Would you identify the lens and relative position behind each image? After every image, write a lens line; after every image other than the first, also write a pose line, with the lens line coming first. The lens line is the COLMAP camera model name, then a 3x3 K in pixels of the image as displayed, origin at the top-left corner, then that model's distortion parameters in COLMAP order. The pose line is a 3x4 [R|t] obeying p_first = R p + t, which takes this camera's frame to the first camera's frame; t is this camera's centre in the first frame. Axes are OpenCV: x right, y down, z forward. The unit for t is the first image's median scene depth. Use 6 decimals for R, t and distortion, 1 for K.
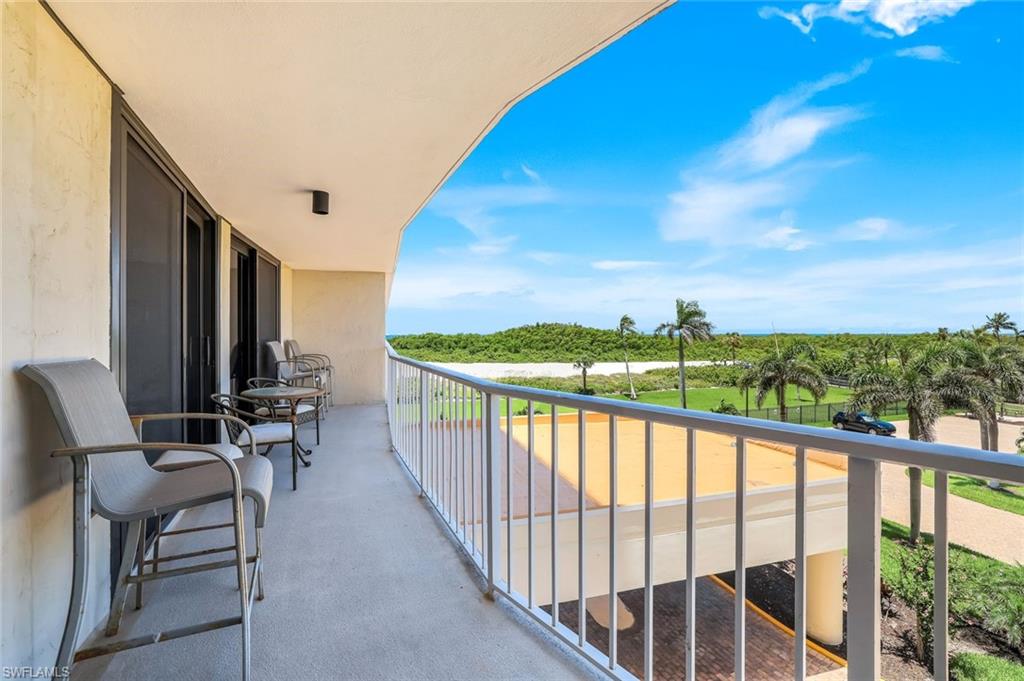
lens RADIAL K [[443.5, 0, 508.0], [0, 443.5, 340.1], [0, 0, 1]] dist [0.002086, 0.000720]
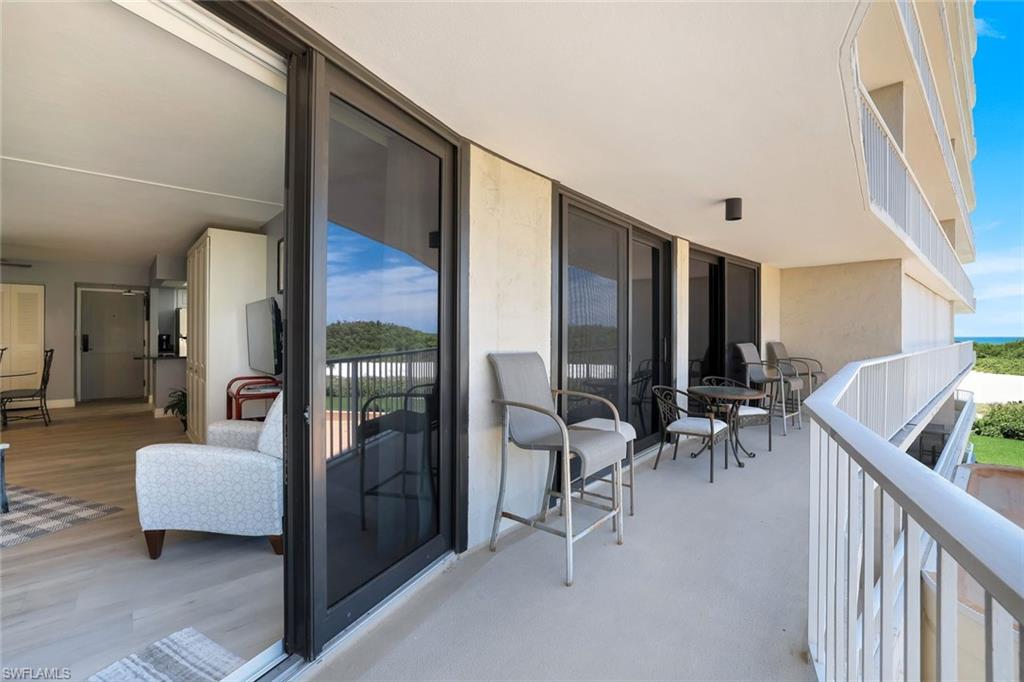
lens RADIAL K [[443.5, 0, 515.1], [0, 443.5, 339.7], [0, 0, 1]] dist [0.002086, 0.000720]
pose [[0.539027, 0.005603, -0.842270, 0.131065], [-0.009356, 0.999956, 0.000664, -0.002743], [0.842237, 0.007523, 0.539055, 0.015217]]
